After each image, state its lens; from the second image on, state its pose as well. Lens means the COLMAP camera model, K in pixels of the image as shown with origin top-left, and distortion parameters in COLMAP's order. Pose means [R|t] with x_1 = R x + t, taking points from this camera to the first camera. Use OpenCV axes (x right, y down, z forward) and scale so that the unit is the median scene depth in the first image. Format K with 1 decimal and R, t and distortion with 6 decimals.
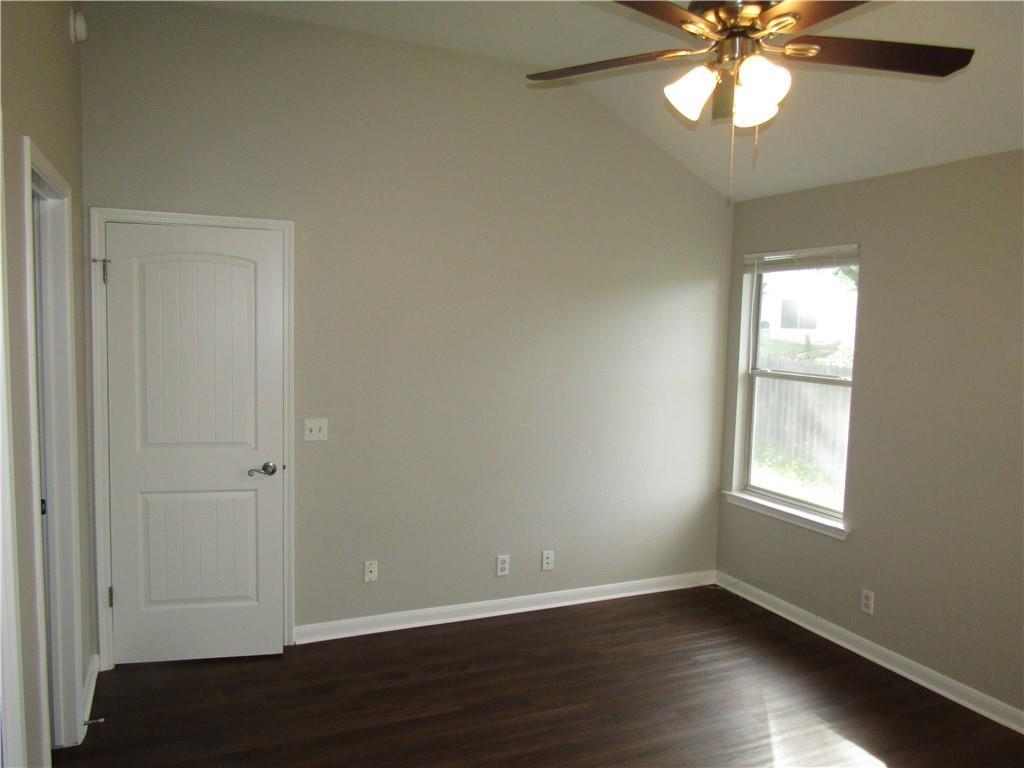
lens RADIAL K [[781.9, 0, 514.6], [0, 781.9, 383.7], [0, 0, 1]] dist [-0.006708, -0.004595]
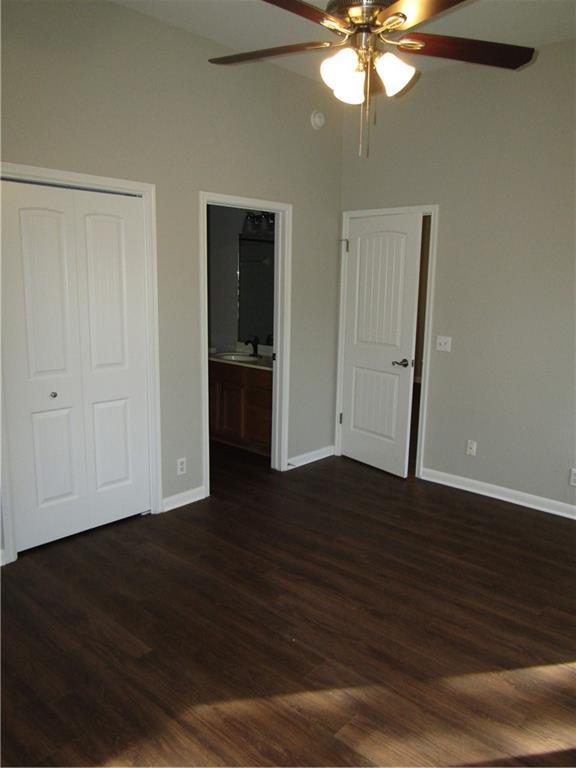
lens RADIAL K [[586.4, 0, 288.8], [0, 586.4, 384.3], [0, 0, 1]] dist [-0.006708, -0.004595]
pose [[0.399396, 0.148038, -0.904747, 0.661852], [-0.076721, 0.988812, 0.127925, 0.014632], [0.913562, 0.018320, 0.406286, 0.272089]]
